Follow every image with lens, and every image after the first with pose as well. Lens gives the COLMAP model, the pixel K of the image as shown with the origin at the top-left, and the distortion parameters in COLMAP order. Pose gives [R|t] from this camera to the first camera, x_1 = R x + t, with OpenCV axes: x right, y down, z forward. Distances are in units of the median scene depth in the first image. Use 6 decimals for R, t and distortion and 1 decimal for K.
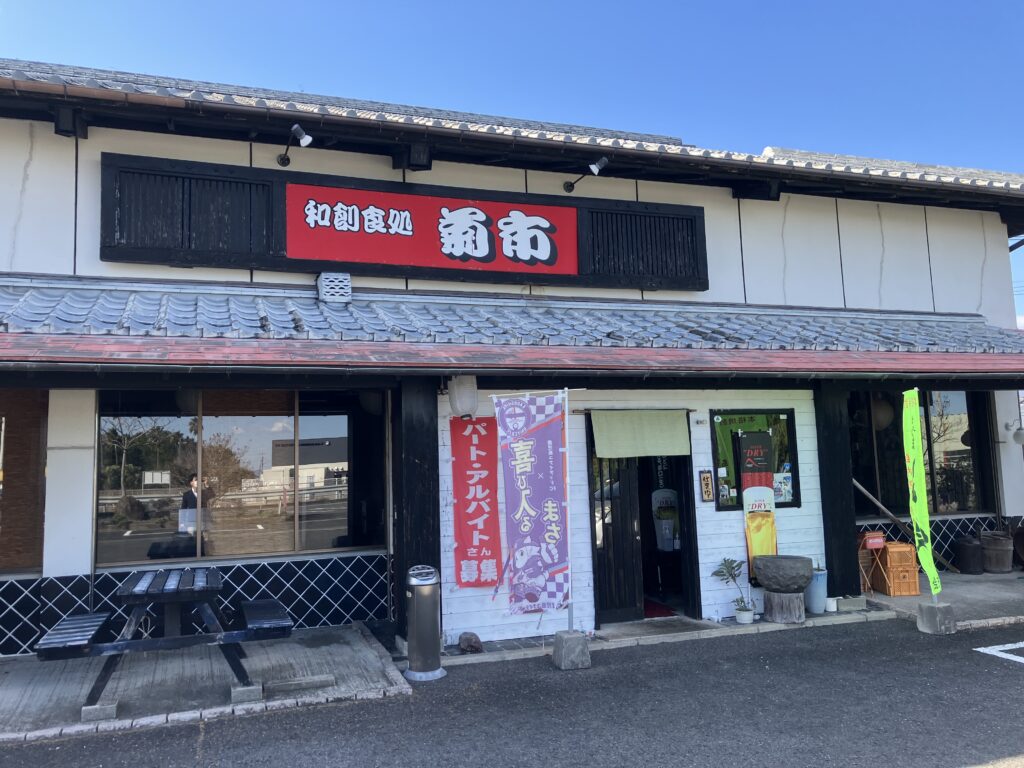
lens RADIAL K [[847.2, 0, 511.3], [0, 847.2, 382.1], [0, 0, 1]] dist [-0.038519, 0.053027]
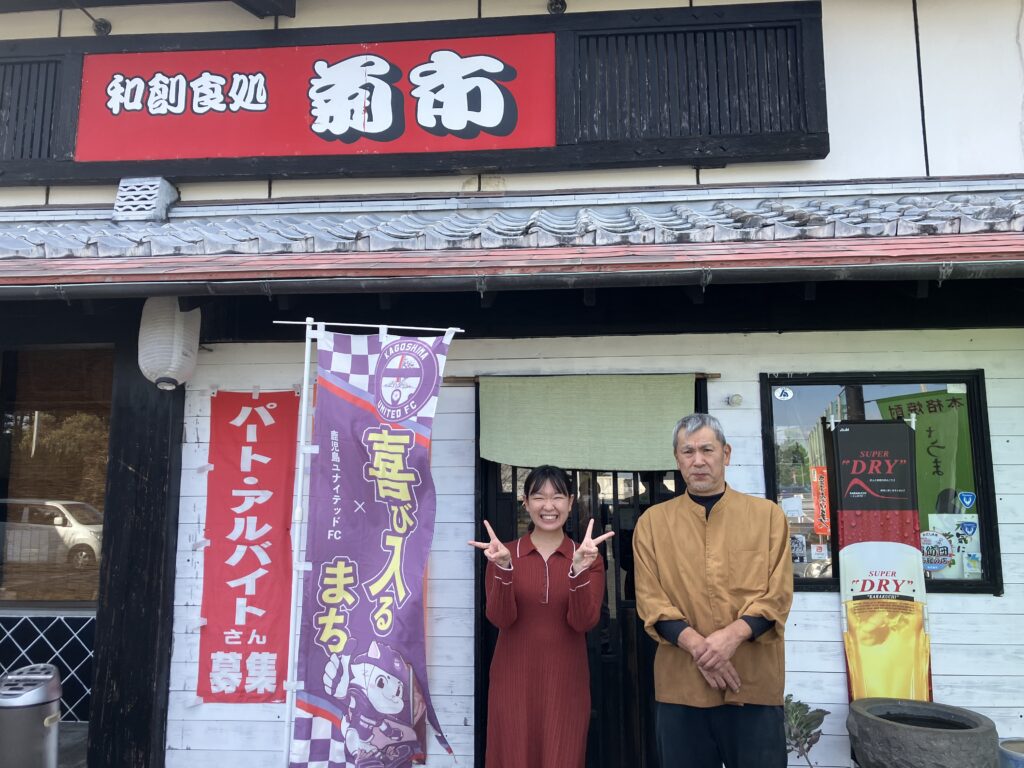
lens RADIAL K [[847.2, 0, 508.8], [0, 847.2, 384.8], [0, 0, 1]] dist [-0.038519, 0.053027]
pose [[0.906408, -0.021559, -0.421853, 0.307353], [0.018558, 0.999765, -0.011219, 0.041232], [0.421996, 0.002340, 0.906595, 0.511136]]
